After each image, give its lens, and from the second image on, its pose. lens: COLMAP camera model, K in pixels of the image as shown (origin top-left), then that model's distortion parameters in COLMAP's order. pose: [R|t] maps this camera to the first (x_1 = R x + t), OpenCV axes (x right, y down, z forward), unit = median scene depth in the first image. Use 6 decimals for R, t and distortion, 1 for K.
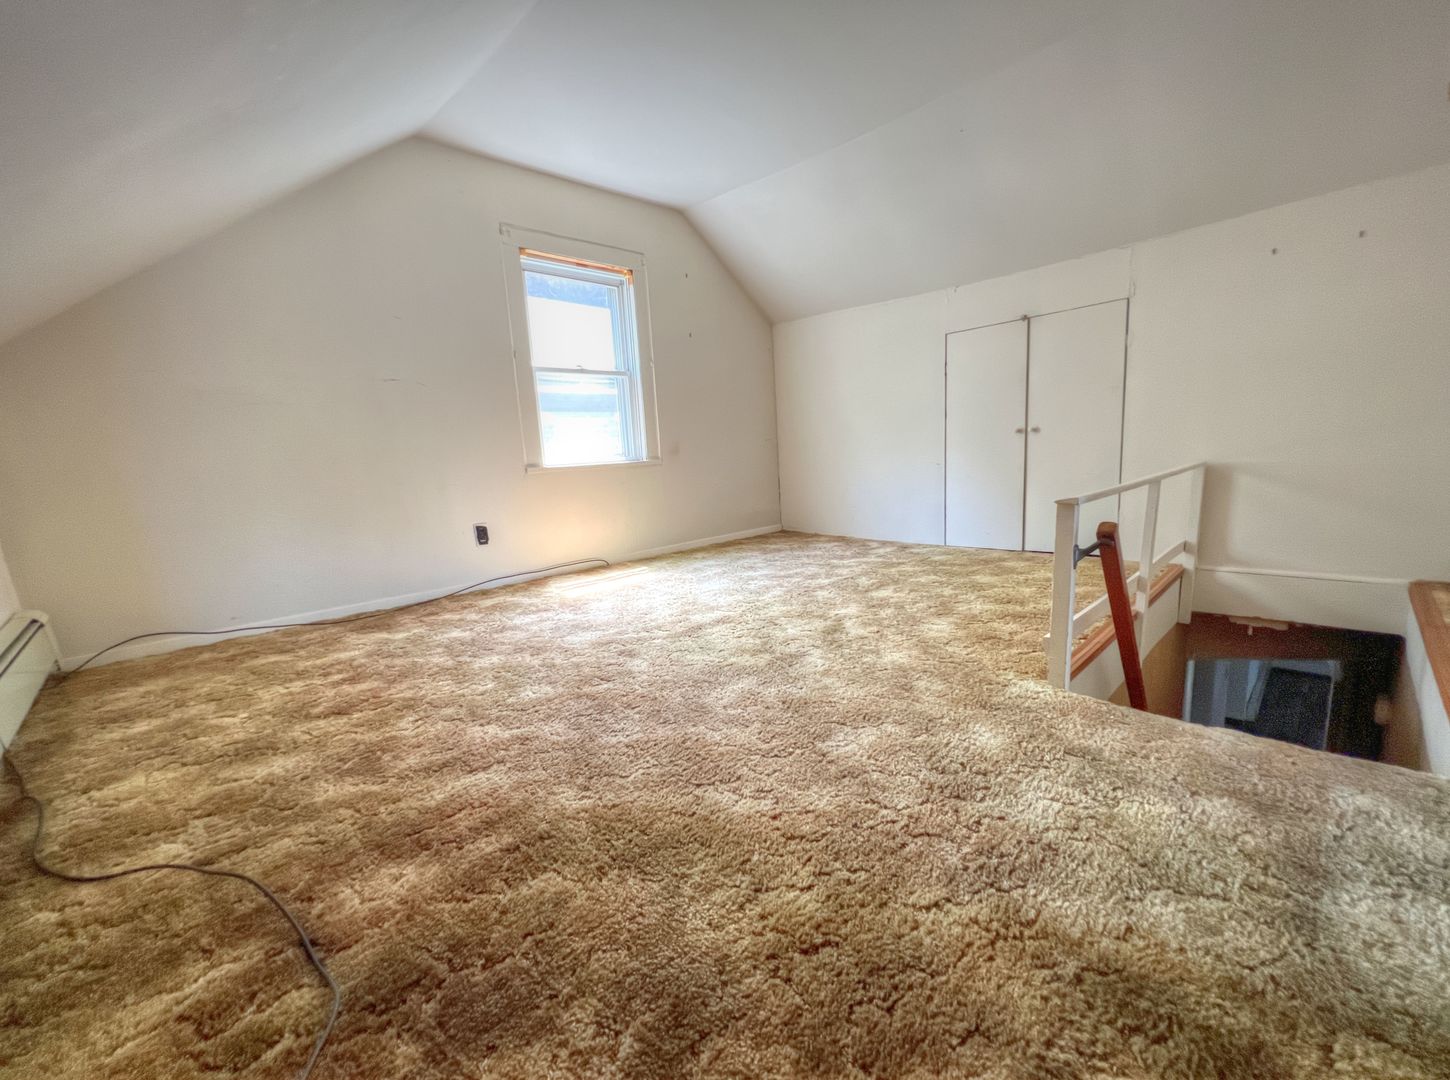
lens RADIAL K [[585.0, 0, 728.0], [0, 585.0, 548.4], [0, 0, 1]] dist [-0.002422, 0.001310]
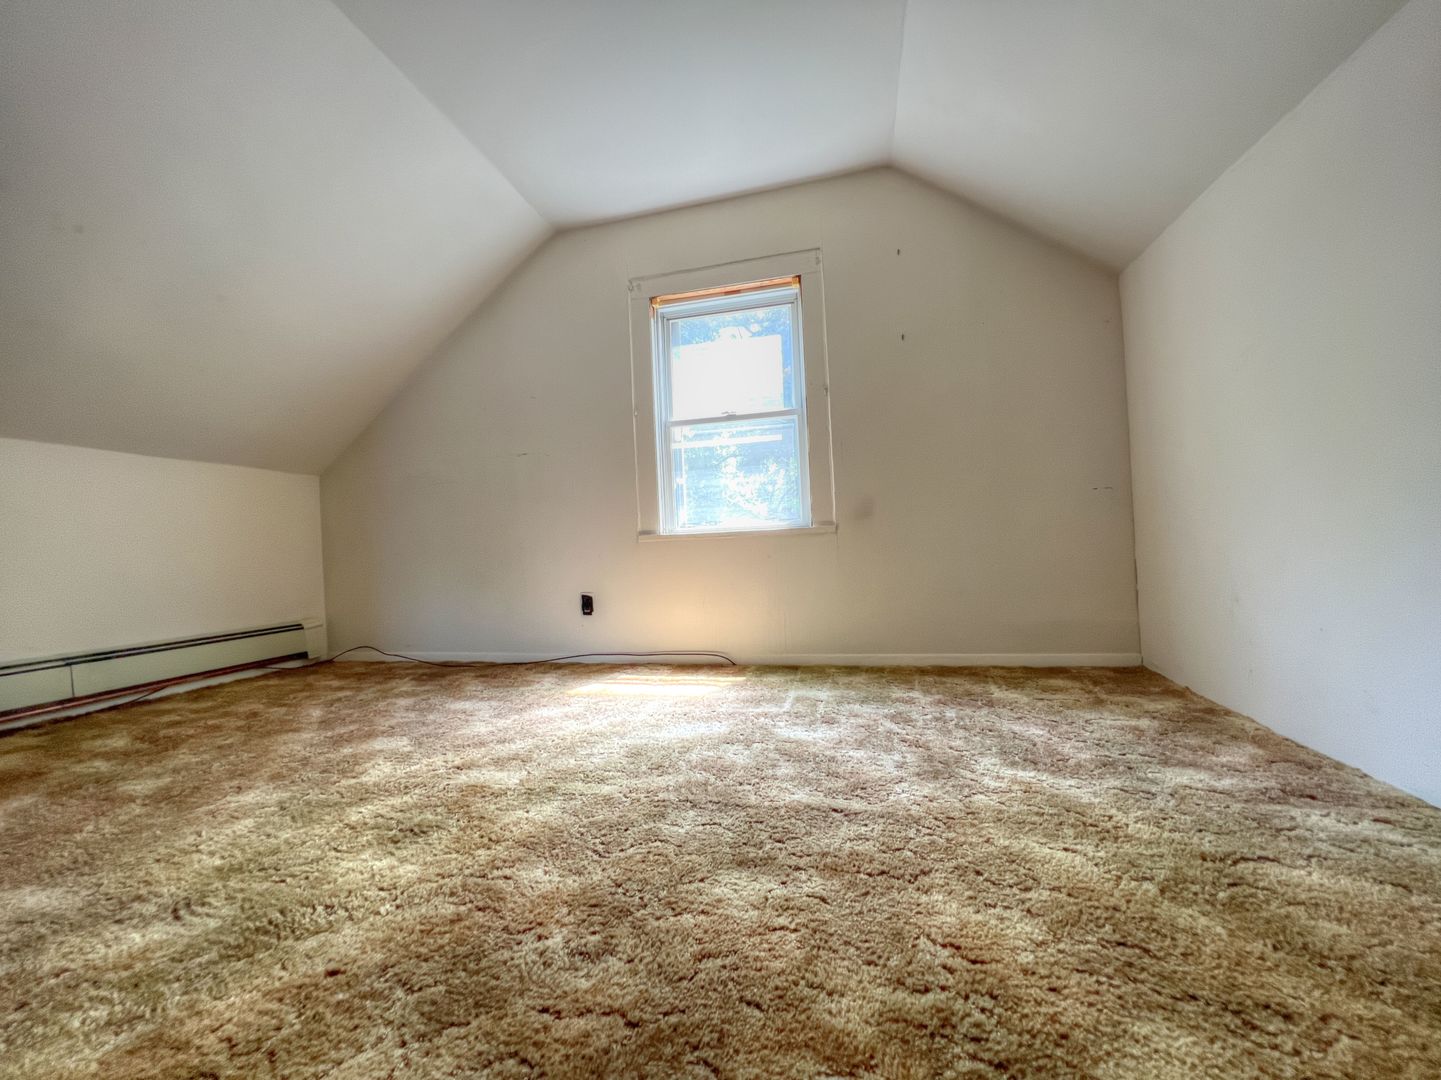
lens RADIAL K [[581.3, 0, 714.7], [0, 581.3, 535.4], [0, 0, 1]] dist [-0.002422, 0.001310]
pose [[0.537902, 0.015732, -0.842861, 0.452674], [-0.124034, 0.990422, -0.060670, -0.096596], [0.833833, 0.137178, 0.534701, 0.614756]]
